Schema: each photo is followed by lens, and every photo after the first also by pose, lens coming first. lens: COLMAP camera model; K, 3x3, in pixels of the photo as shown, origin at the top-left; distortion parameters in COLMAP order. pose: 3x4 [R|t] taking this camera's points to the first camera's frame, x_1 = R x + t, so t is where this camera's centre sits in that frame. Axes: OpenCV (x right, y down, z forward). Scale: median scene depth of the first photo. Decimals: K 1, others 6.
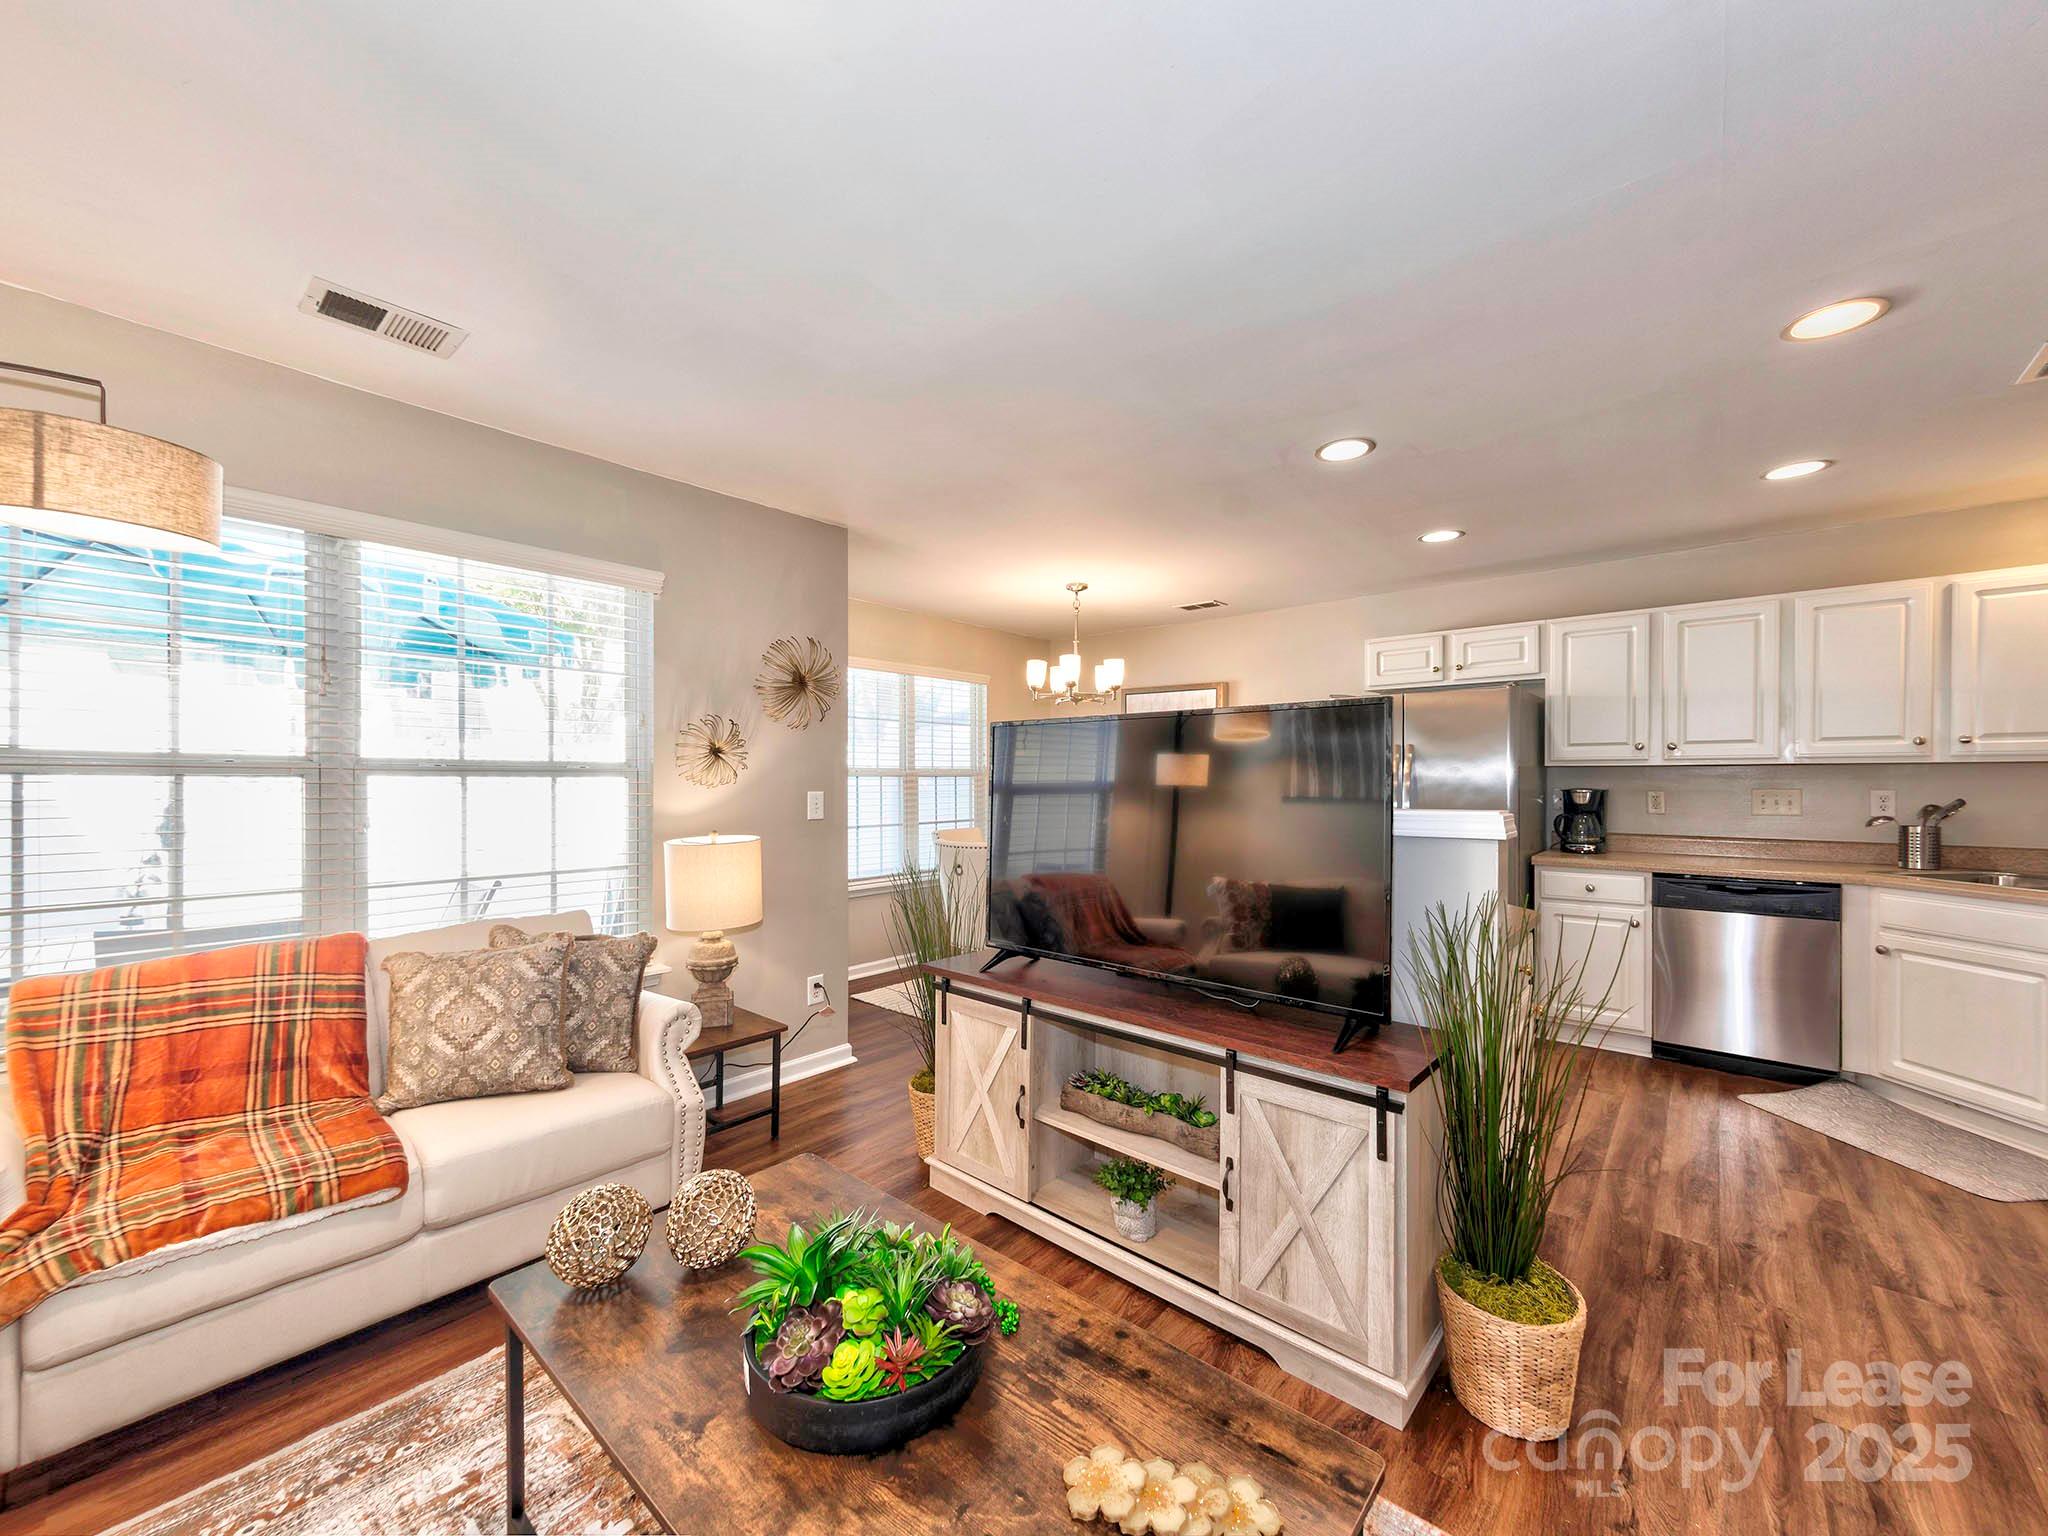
lens RADIAL K [[809.6, 0, 1028.3], [0, 809.6, 781.9], [0, 0, 1]] dist [-0.003112, -0.000159]
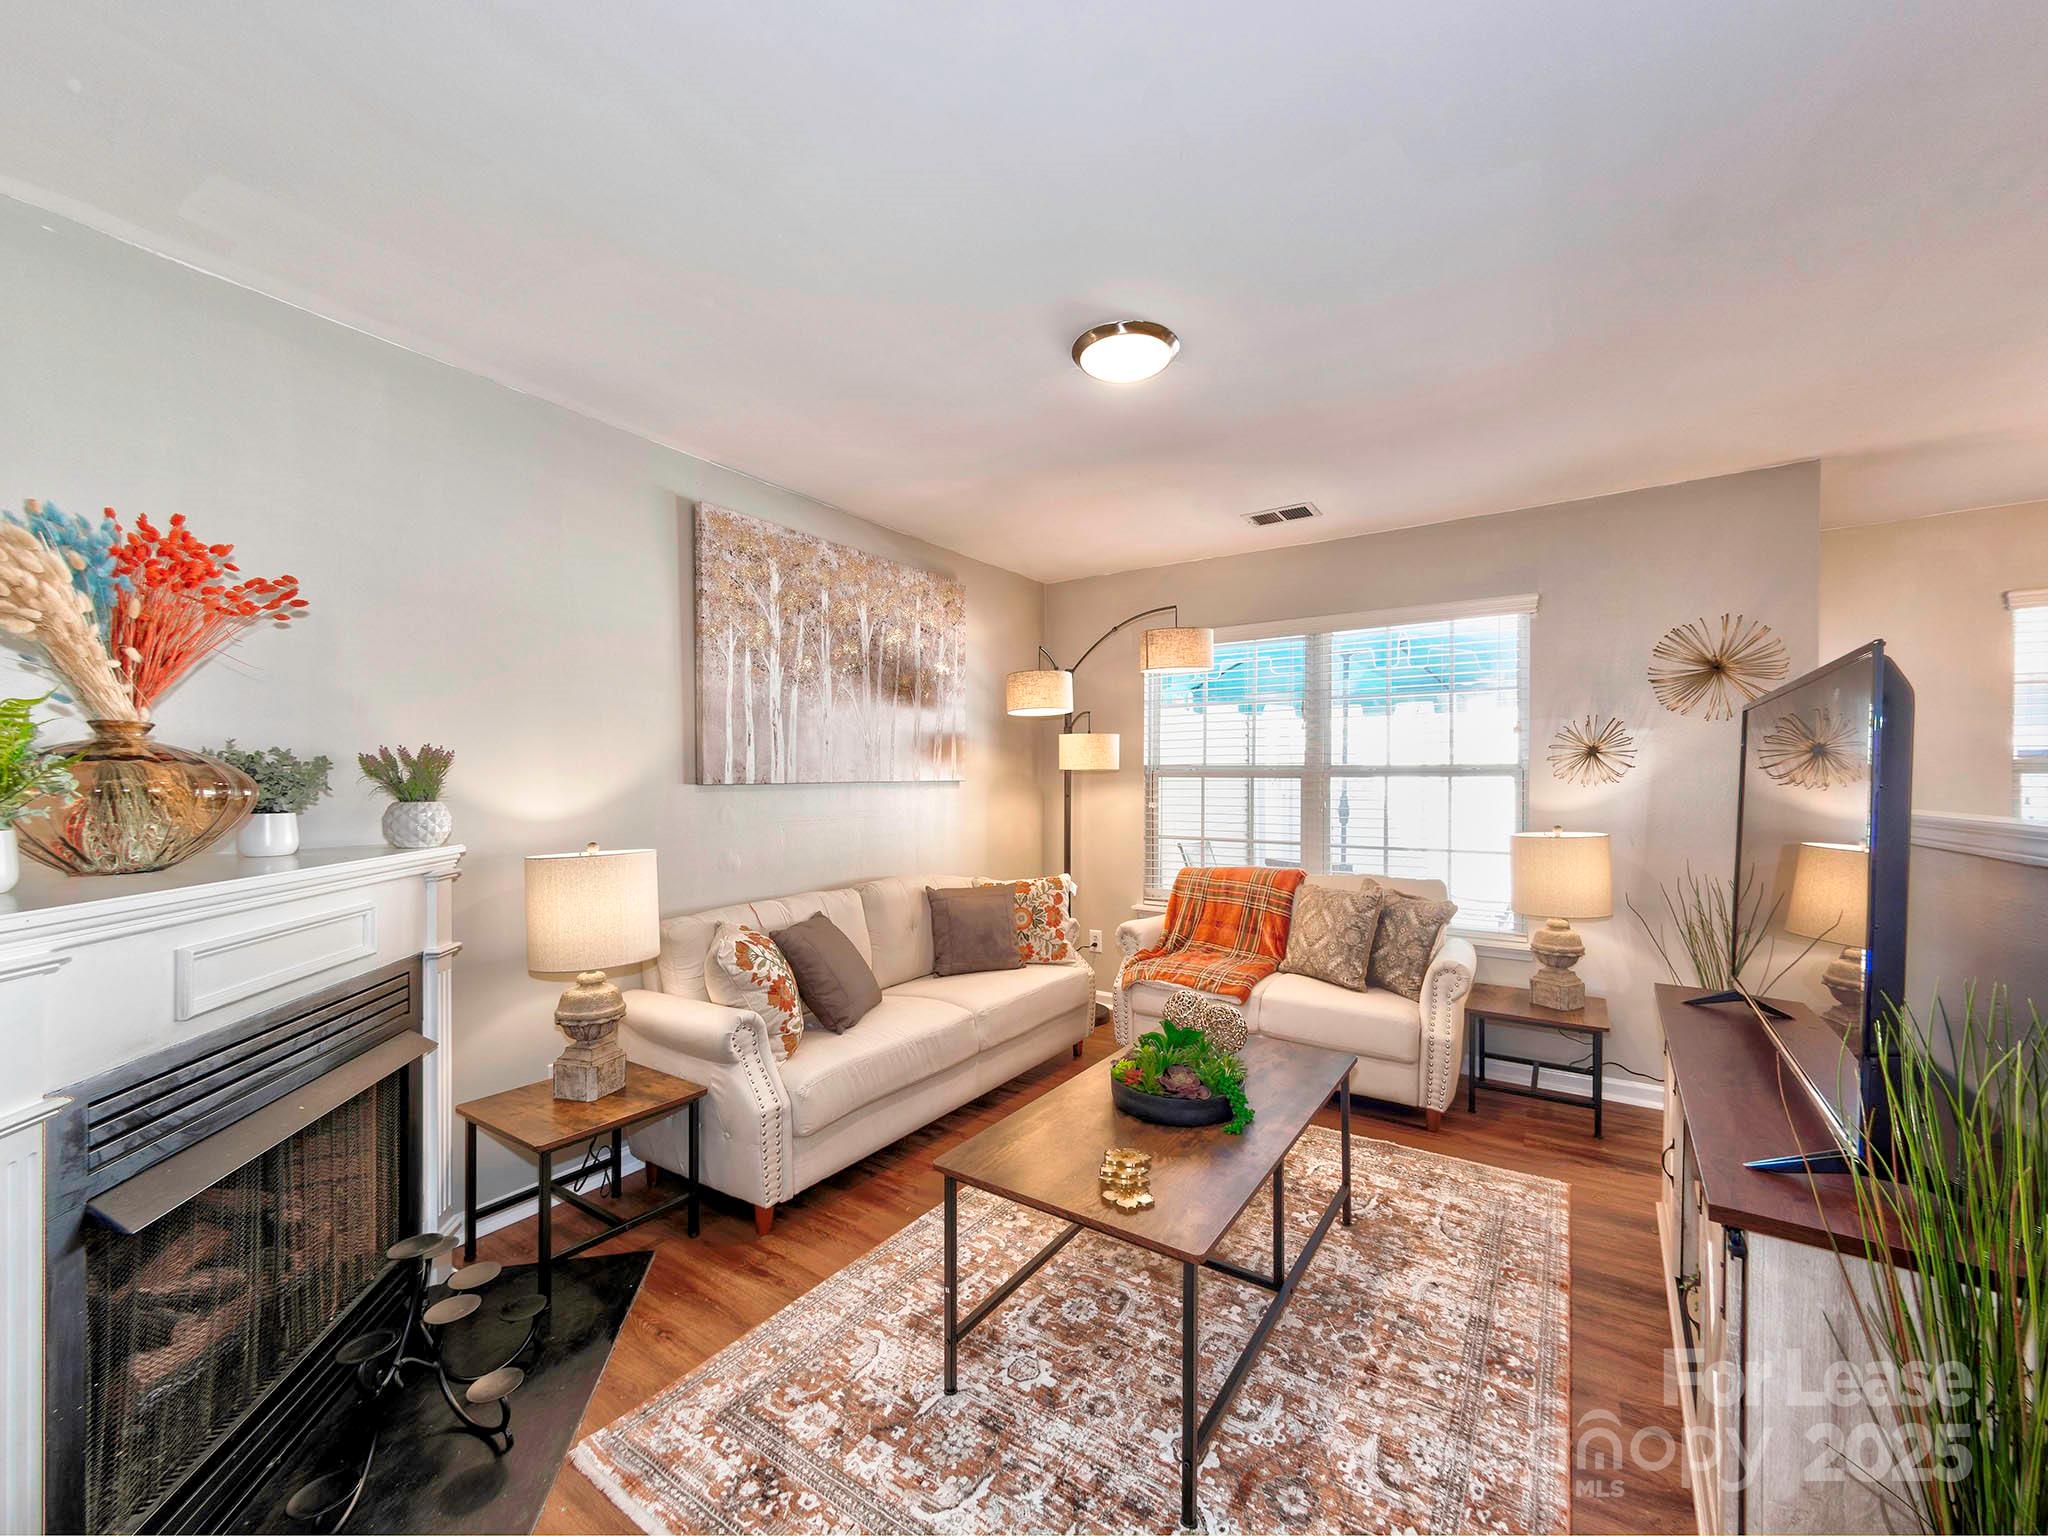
lens RADIAL K [[809.6, 0, 1028.3], [0, 809.6, 781.9], [0, 0, 1]] dist [-0.003112, -0.000159]
pose [[0.109552, 0.003900, -0.993973, 0.759926], [-0.000553, 0.999992, 0.003863, -0.003228], [0.993981, 0.000127, 0.109554, 0.232904]]
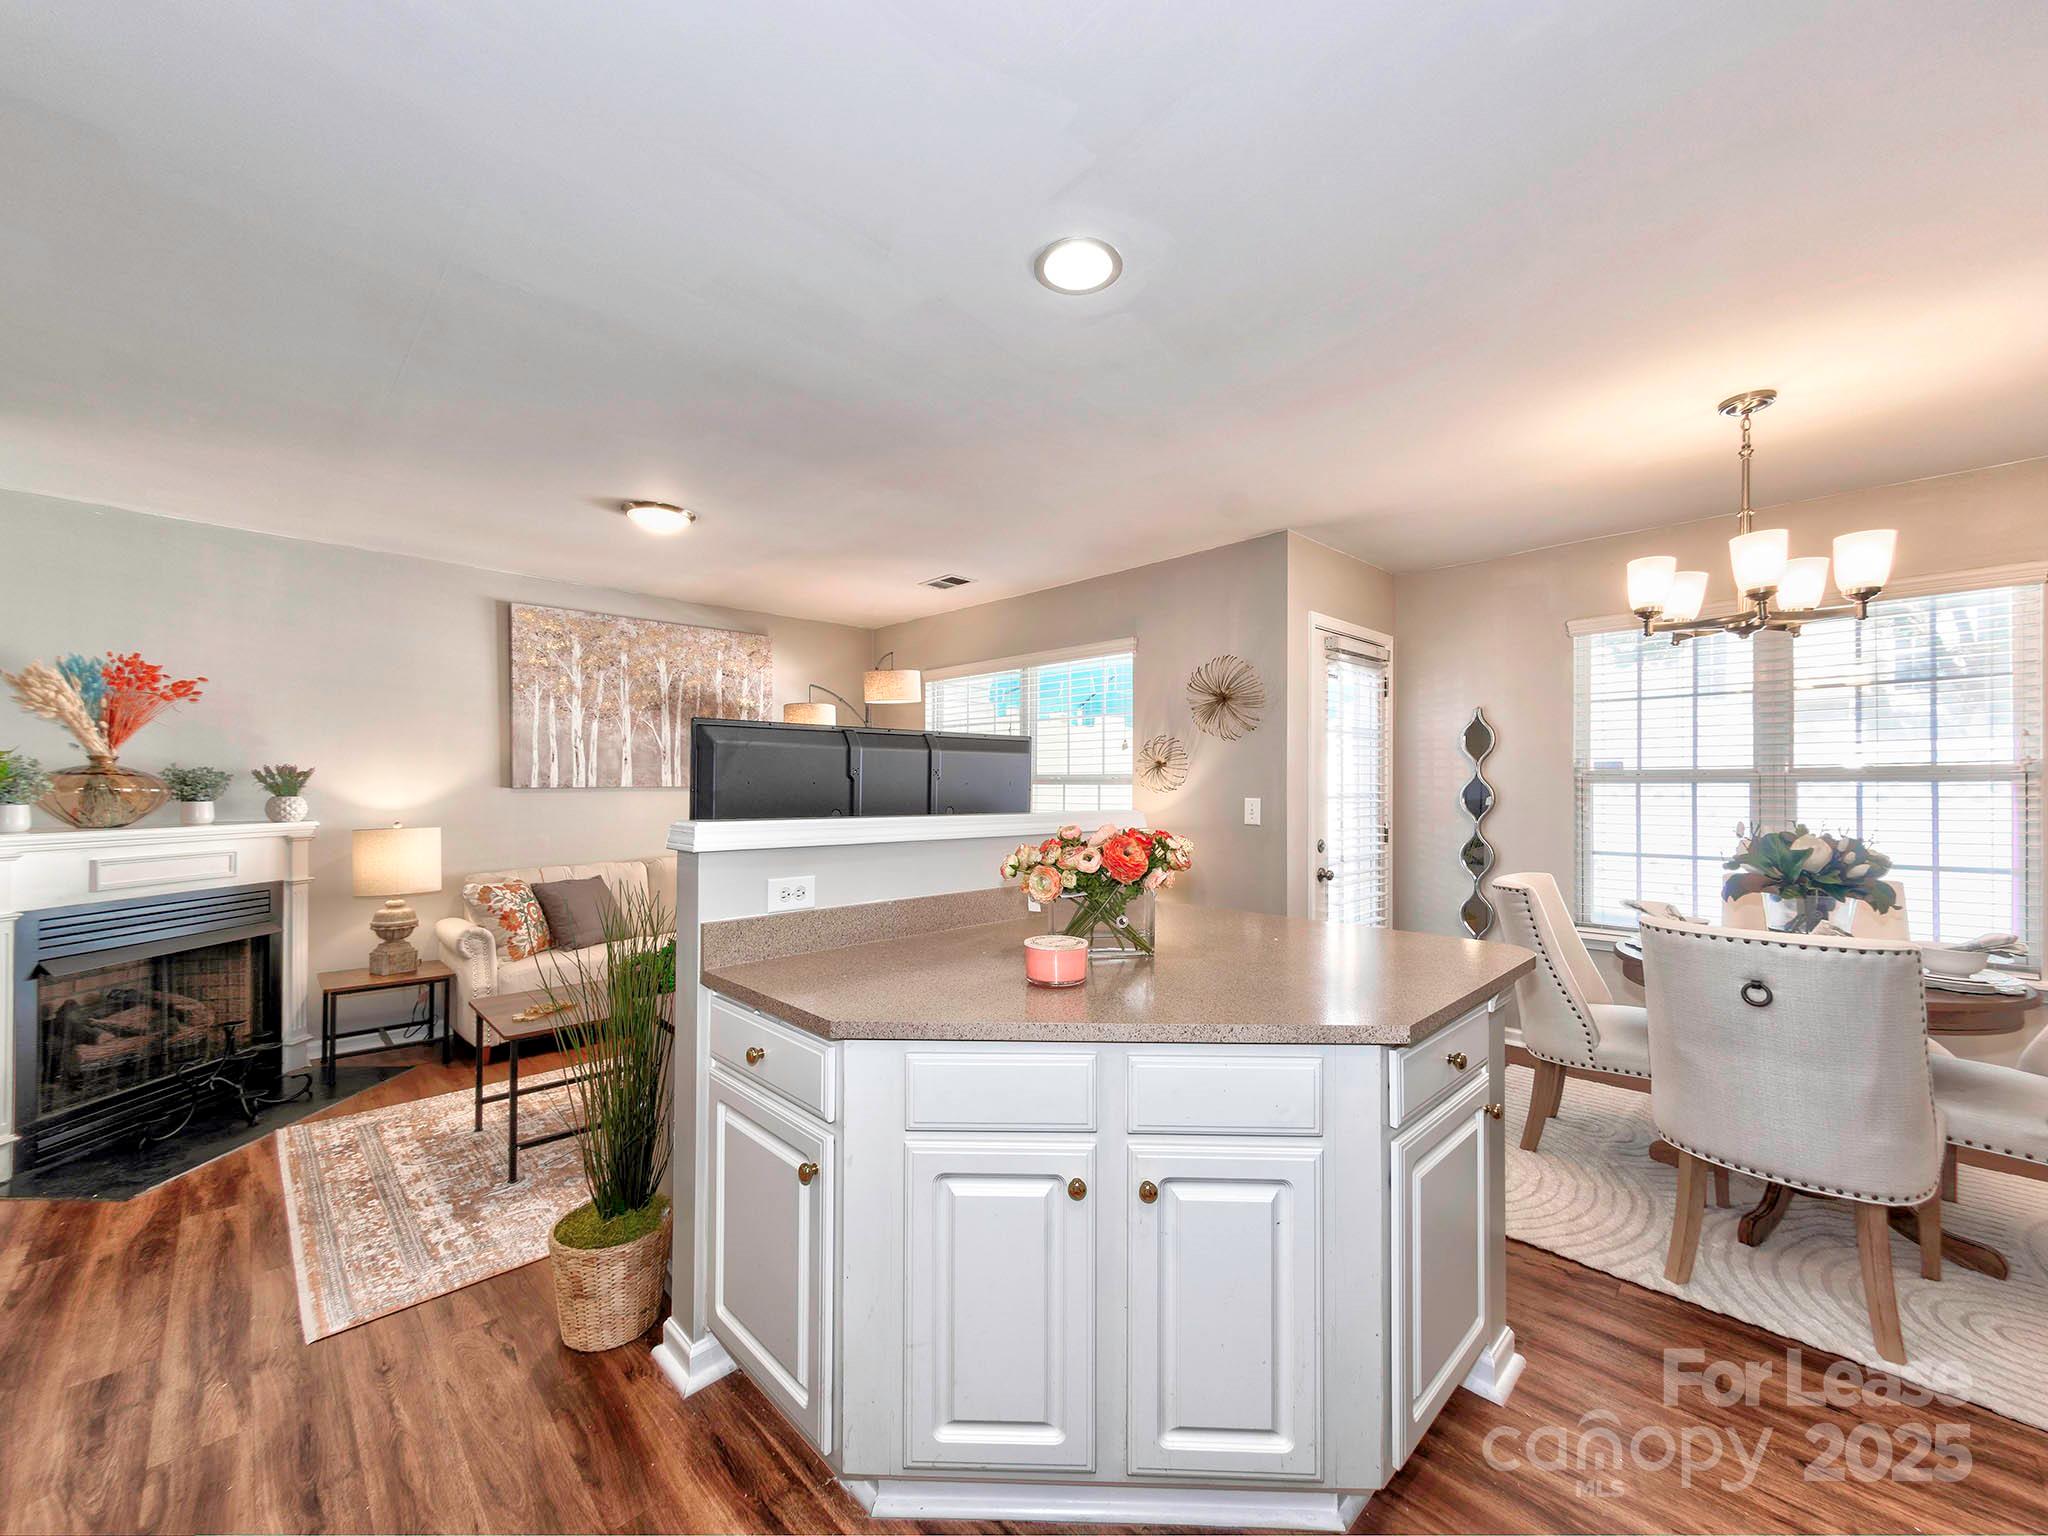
lens RADIAL K [[809.6, 0, 1028.3], [0, 809.6, 781.9], [0, 0, 1]] dist [-0.003112, -0.000159]
pose [[-0.092676, -0.003336, -0.995691, 1.237622], [-0.004244, 0.999987, -0.002955, -0.007422], [0.995687, 0.003951, -0.092689, 1.241838]]
